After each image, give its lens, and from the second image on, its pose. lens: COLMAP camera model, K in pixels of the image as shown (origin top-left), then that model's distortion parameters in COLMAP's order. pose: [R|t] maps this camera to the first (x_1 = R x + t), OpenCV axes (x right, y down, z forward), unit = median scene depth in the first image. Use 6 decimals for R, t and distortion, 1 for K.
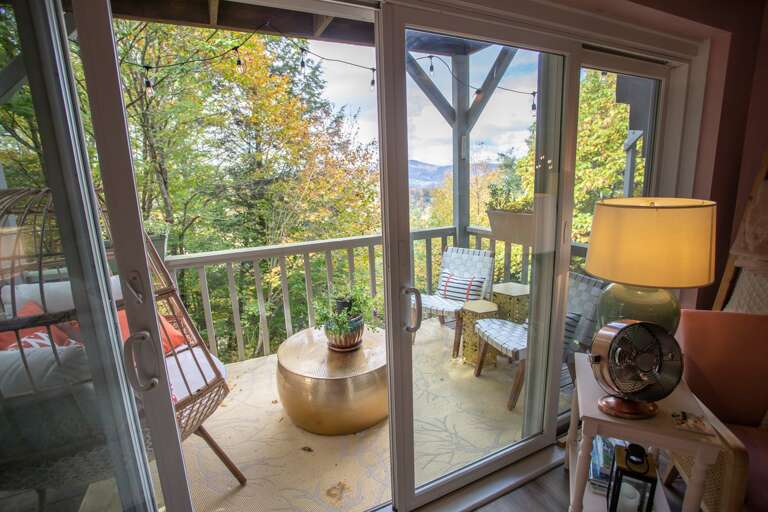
lens RADIAL K [[377.9, 0, 388.7], [0, 377.9, 251.6], [0, 0, 1]] dist [-0.082620, 0.031903]
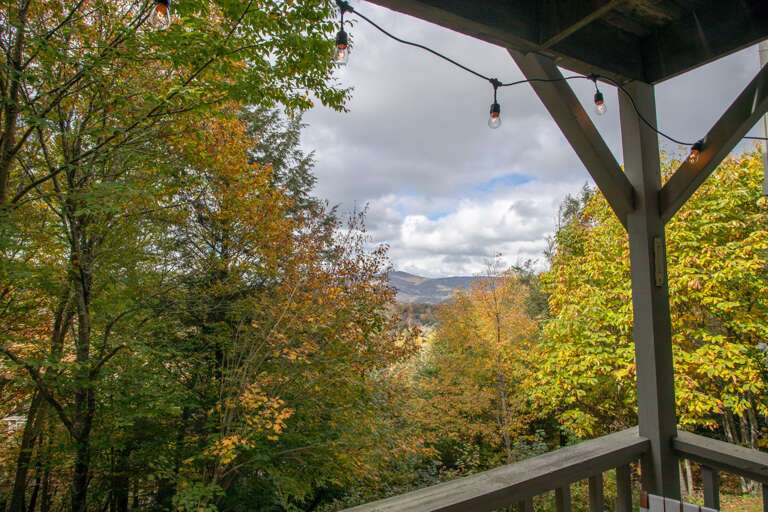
lens RADIAL K [[428.0, 0, 384.0], [0, 428.0, 256.0], [0, 0, 1]] dist [-0.048692, 0.000205]
pose [[0.999307, 0.025706, 0.026932, -0.040015], [-0.017489, 0.962716, -0.269947, -0.036656], [-0.032867, 0.269289, 0.962498, 0.132182]]
